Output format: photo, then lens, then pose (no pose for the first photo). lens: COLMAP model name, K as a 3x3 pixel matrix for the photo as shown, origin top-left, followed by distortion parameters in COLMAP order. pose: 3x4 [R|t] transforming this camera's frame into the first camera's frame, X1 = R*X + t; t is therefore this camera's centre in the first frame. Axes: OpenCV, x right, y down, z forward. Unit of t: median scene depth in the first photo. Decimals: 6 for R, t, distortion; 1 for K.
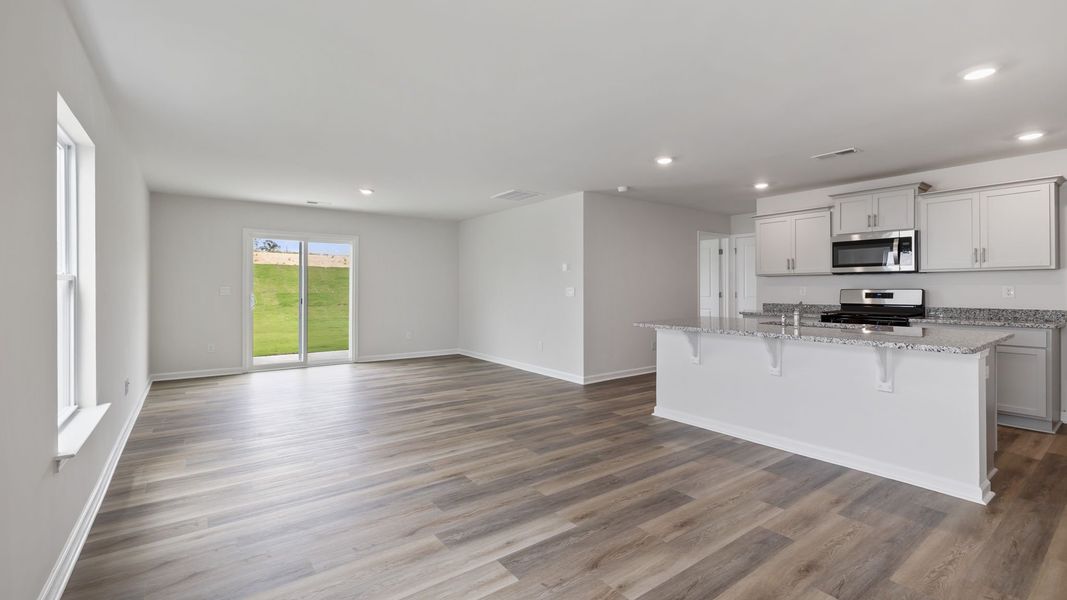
lens RADIAL K [[454.6, 0, 529.5], [0, 454.6, 291.3], [0, 0, 1]] dist [-0.005227, 0.000863]
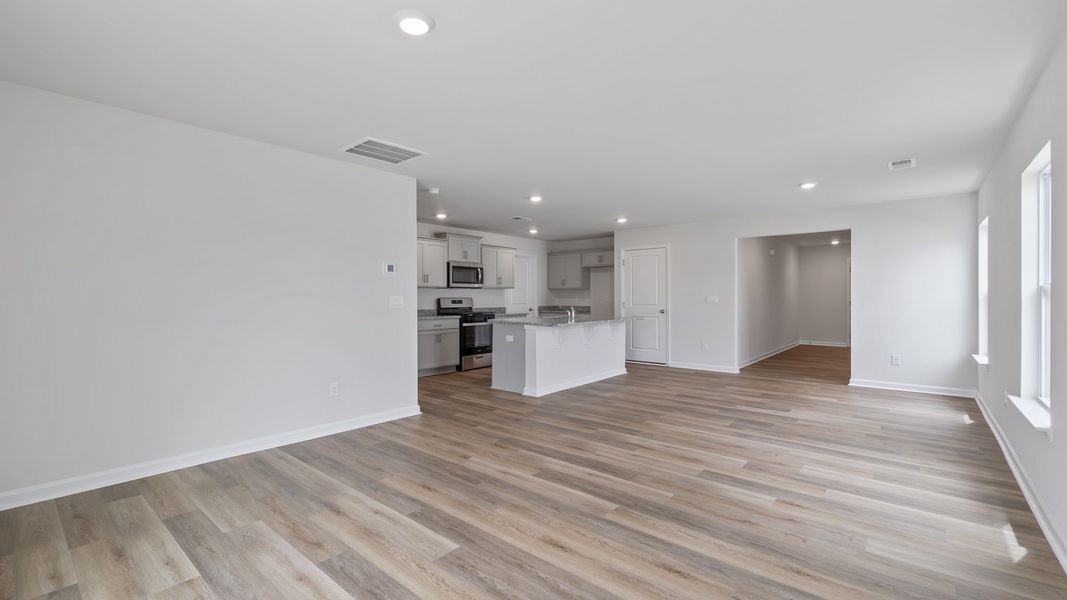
lens RADIAL K [[454.6, 0, 518.5], [0, 454.6, 292.2], [0, 0, 1]] dist [-0.005227, 0.000863]
pose [[-0.213942, 0.014828, 0.976734, -1.082213], [0.002546, 0.999890, -0.014622, -0.001364], [-0.976843, -0.000641, -0.213957, 1.494161]]
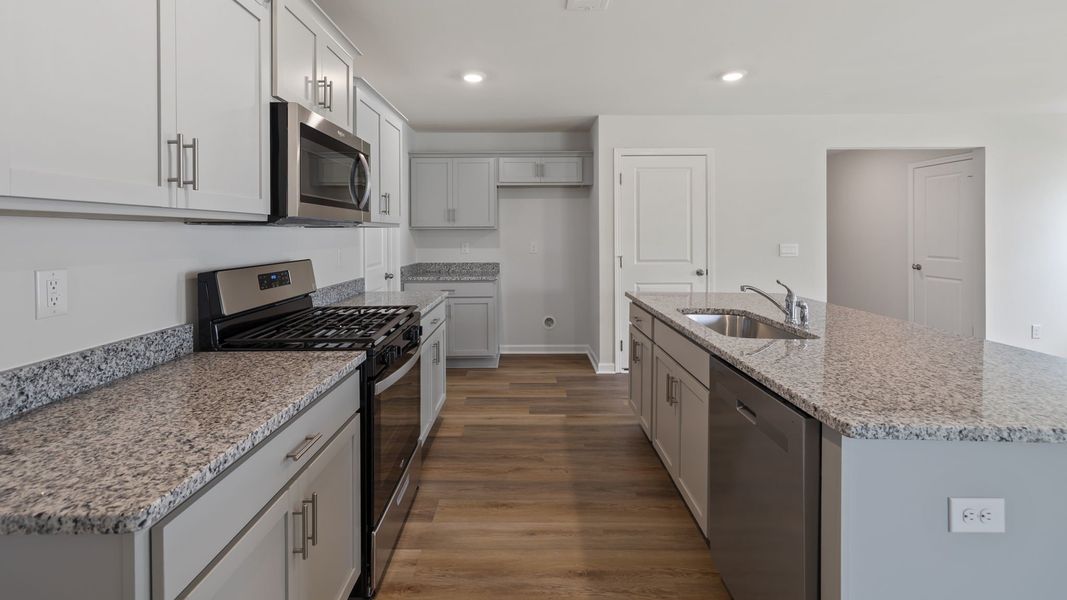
lens RADIAL K [[454.6, 0, 514.5], [0, 454.6, 236.8], [0, 0, 1]] dist [-0.005227, 0.000863]
pose [[-0.800906, 0.002311, 0.598786, 0.493553], [0.005821, 0.999975, 0.003926, -0.038229], [-0.598762, 0.006630, -0.800900, 1.575935]]
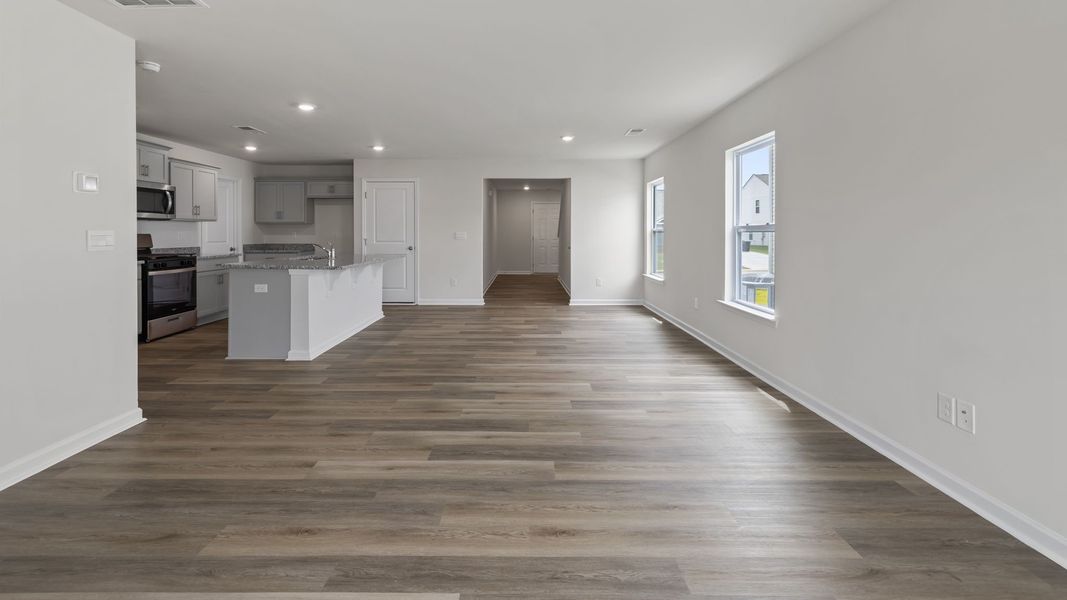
lens RADIAL K [[454.6, 0, 521.4], [0, 454.6, 245.9], [0, 0, 1]] dist [-0.005227, 0.000863]
pose [[-0.804455, -0.014413, 0.593838, -0.779186], [0.002180, 0.999627, 0.027215, -0.006122], [-0.594009, 0.023188, -0.804124, 1.724477]]
